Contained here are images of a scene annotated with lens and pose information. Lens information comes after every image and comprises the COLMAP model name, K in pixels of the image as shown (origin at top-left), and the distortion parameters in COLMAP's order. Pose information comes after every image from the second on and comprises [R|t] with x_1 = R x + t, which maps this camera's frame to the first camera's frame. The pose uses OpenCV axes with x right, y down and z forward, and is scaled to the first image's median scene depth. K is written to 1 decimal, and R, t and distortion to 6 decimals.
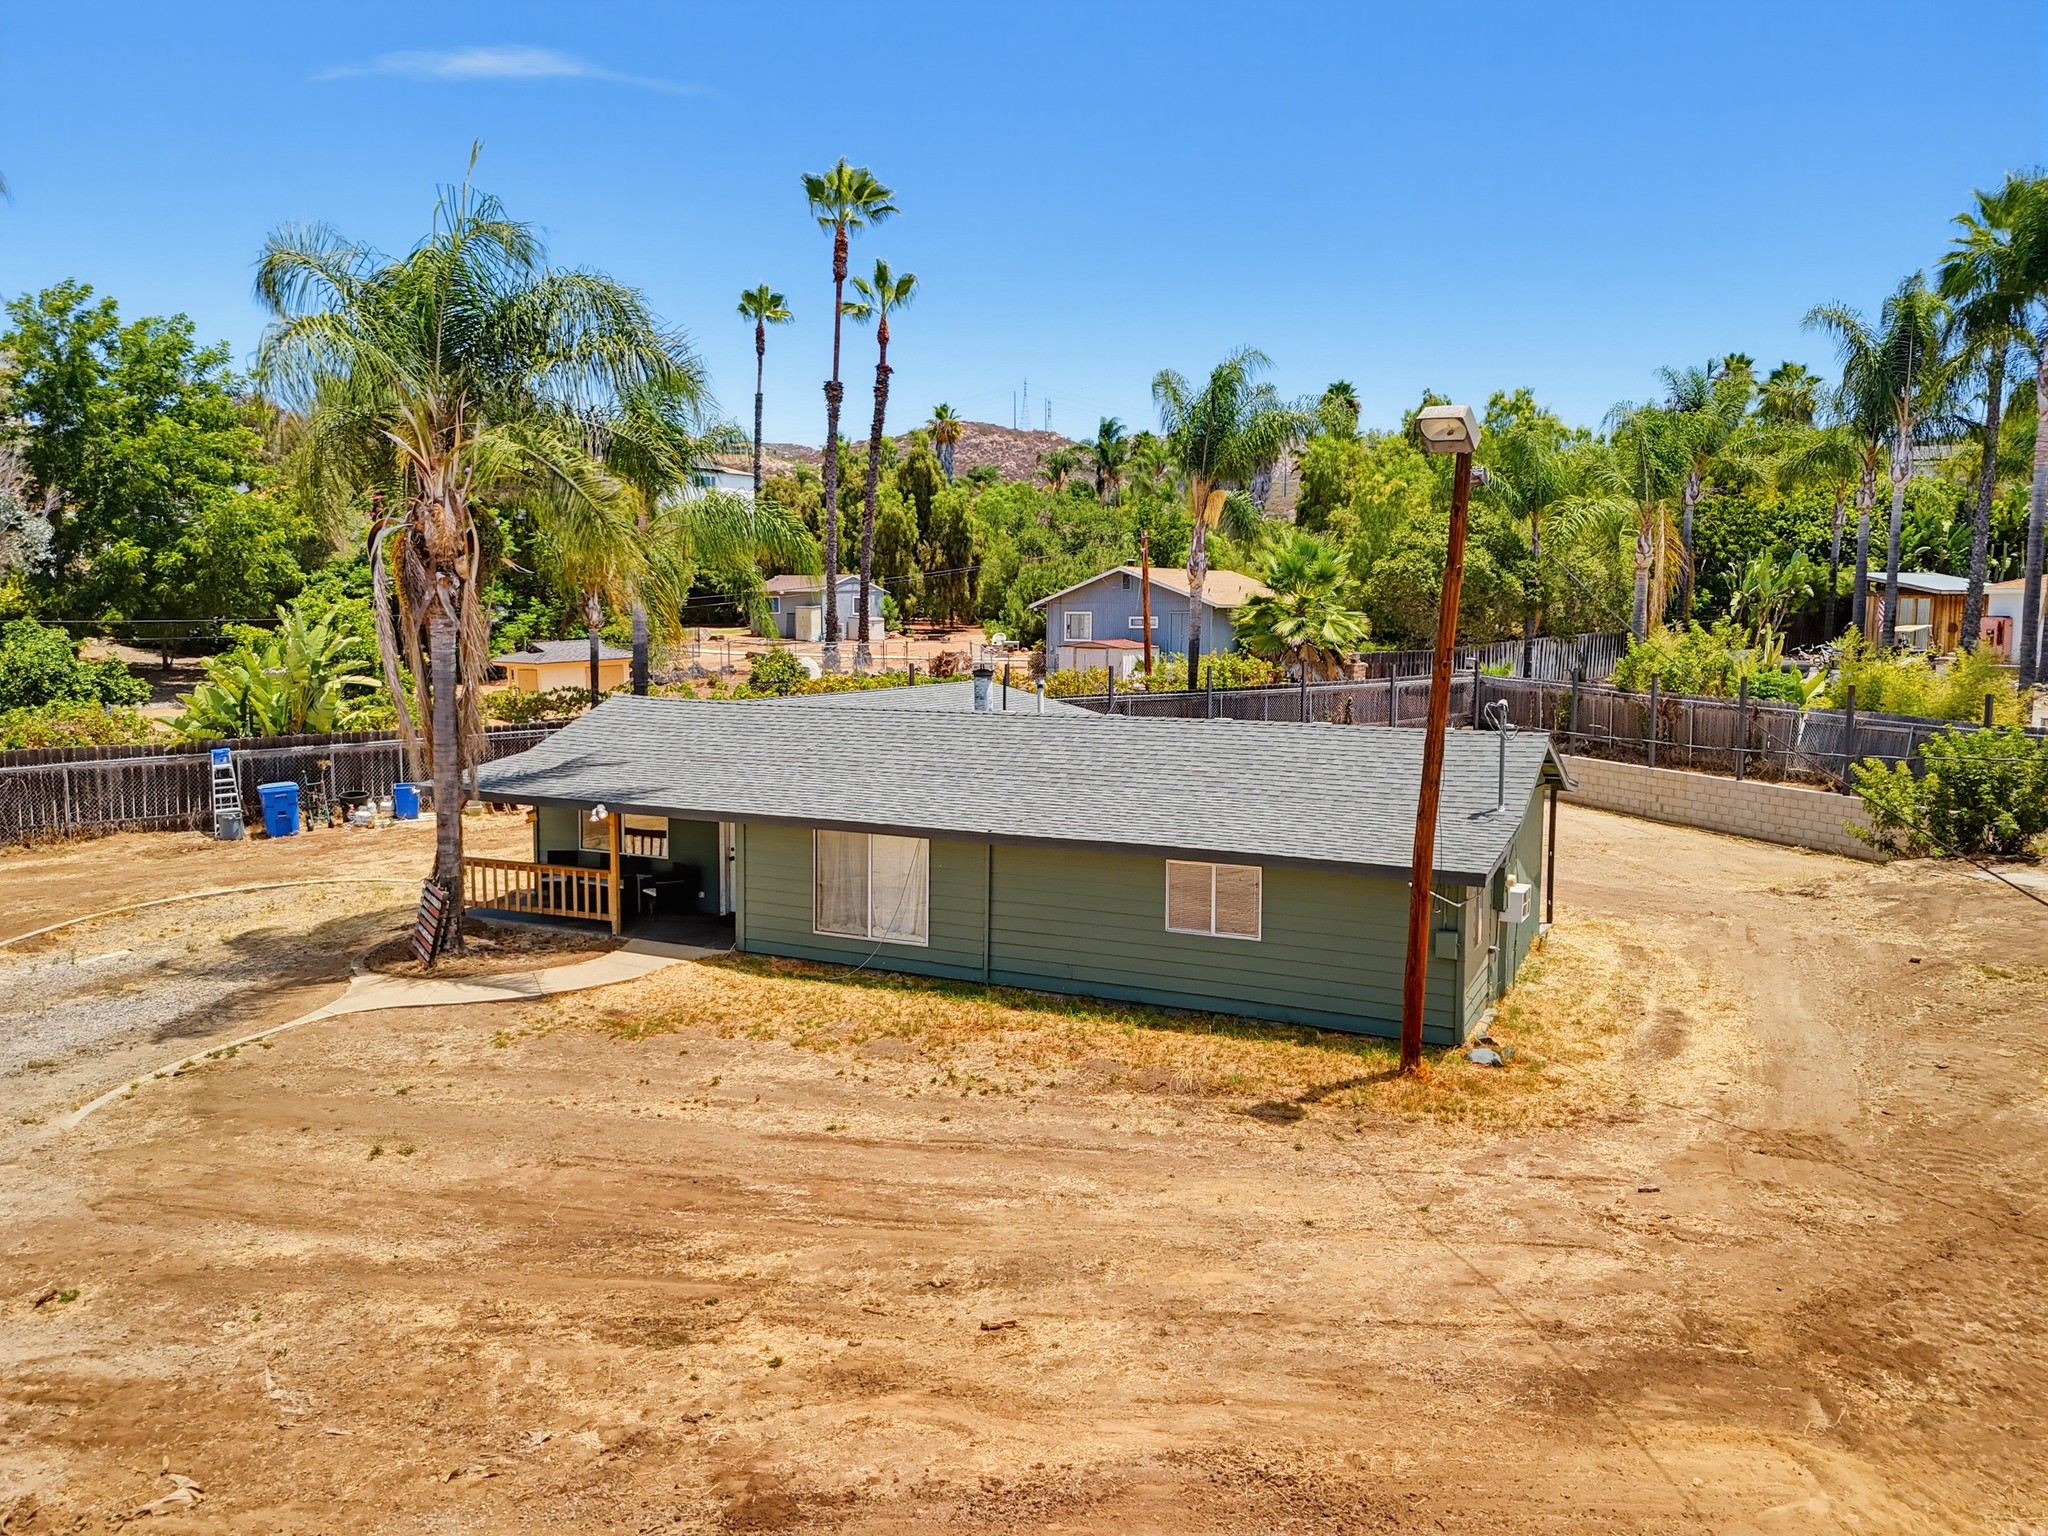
lens RADIAL K [[1525.3, 0, 1012.5], [0, 1525.3, 764.0], [0, 0, 1]] dist [0.072247, -0.061085]
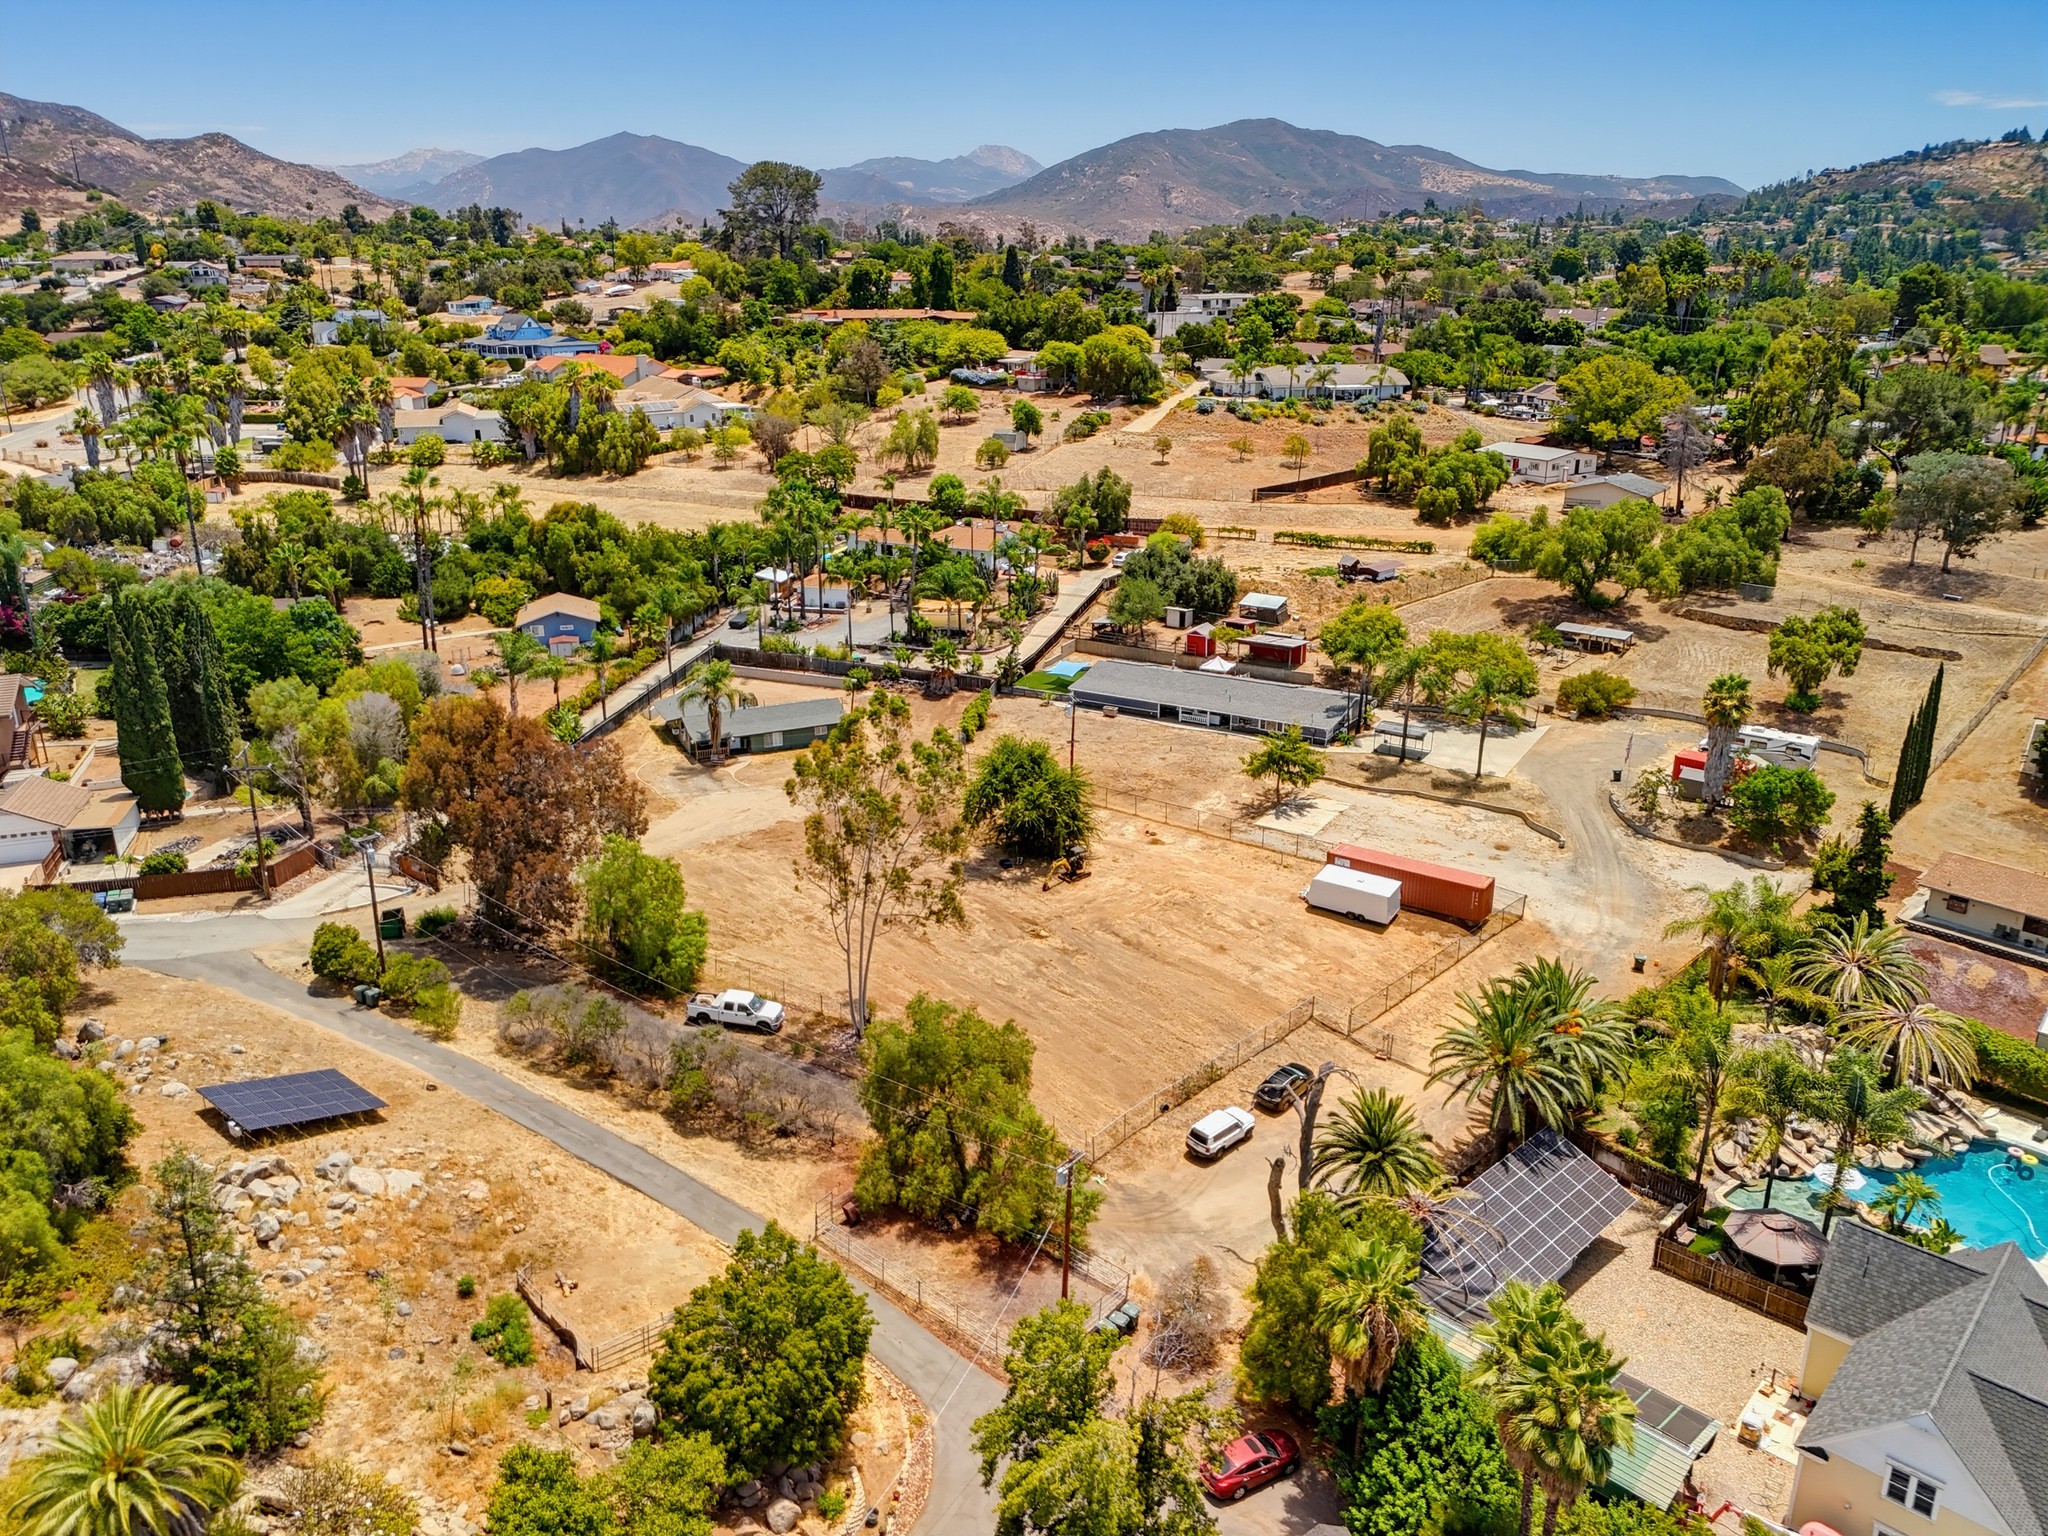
lens RADIAL K [[1531.7, 0, 1029.1], [0, 1531.7, 752.0], [0, 0, 1]] dist [0.077094, -0.071500]
pose [[0.615047, -0.258280, 0.744989, -3.122729], [0.082458, 0.960717, 0.264995, -1.102042], [-0.784167, -0.101554, 0.612184, -2.882722]]
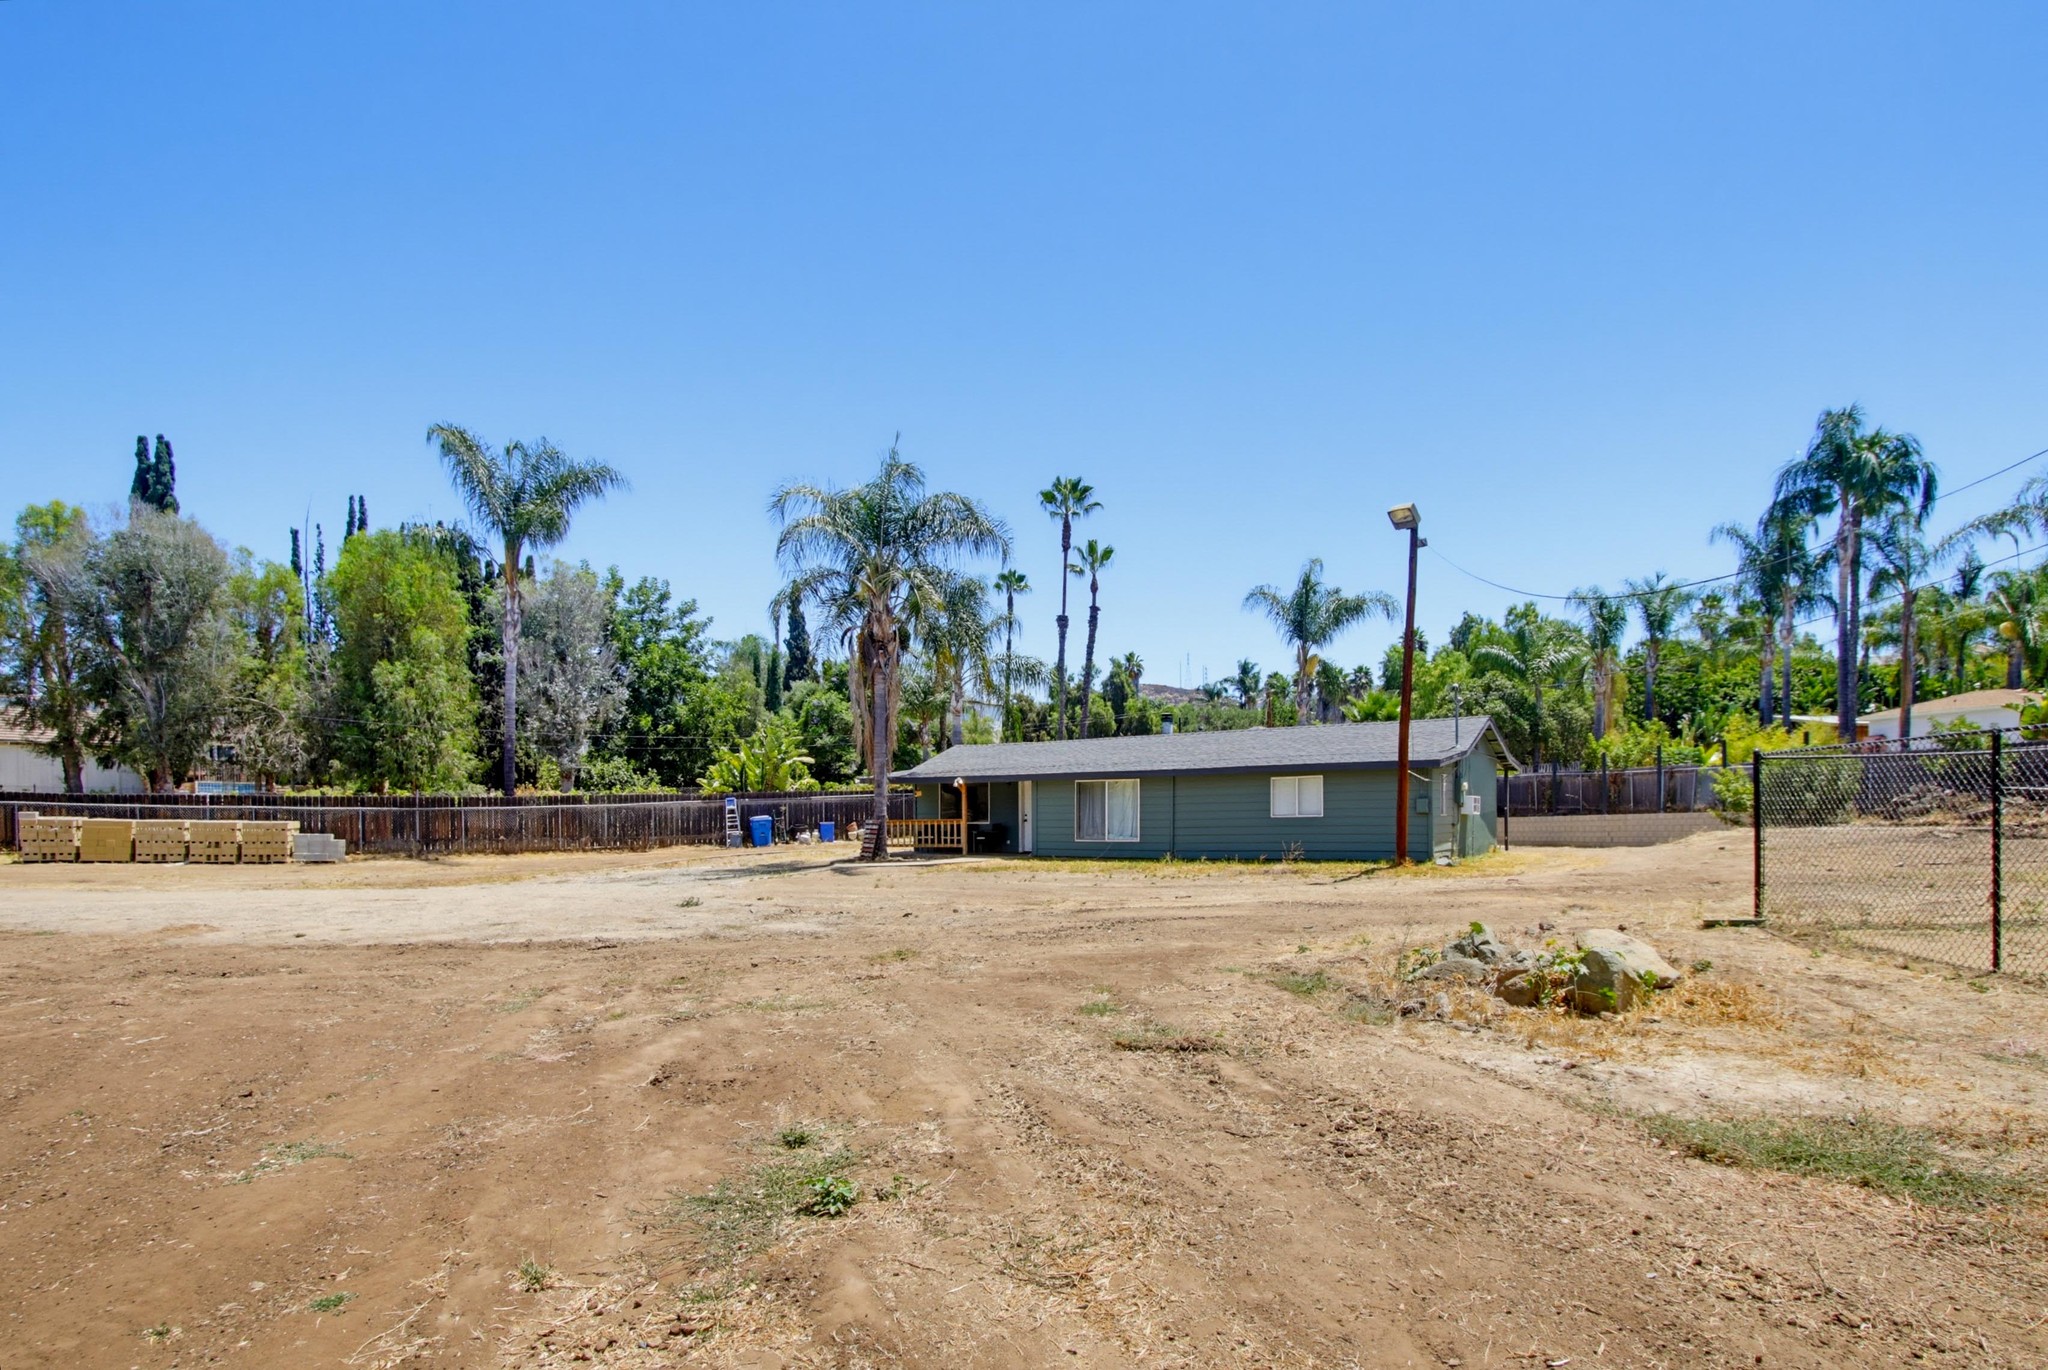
lens RADIAL K [[1130.9, 0, 1030.0], [0, 1130.9, 856.1], [0, 0, 1]] dist [0.003684, 0.000911]
pose [[0.991223, -0.010839, -0.131755, -0.004257], [0.001230, 0.997346, -0.072796, 0.151152], [0.132195, 0.071995, 0.988606, -0.224280]]
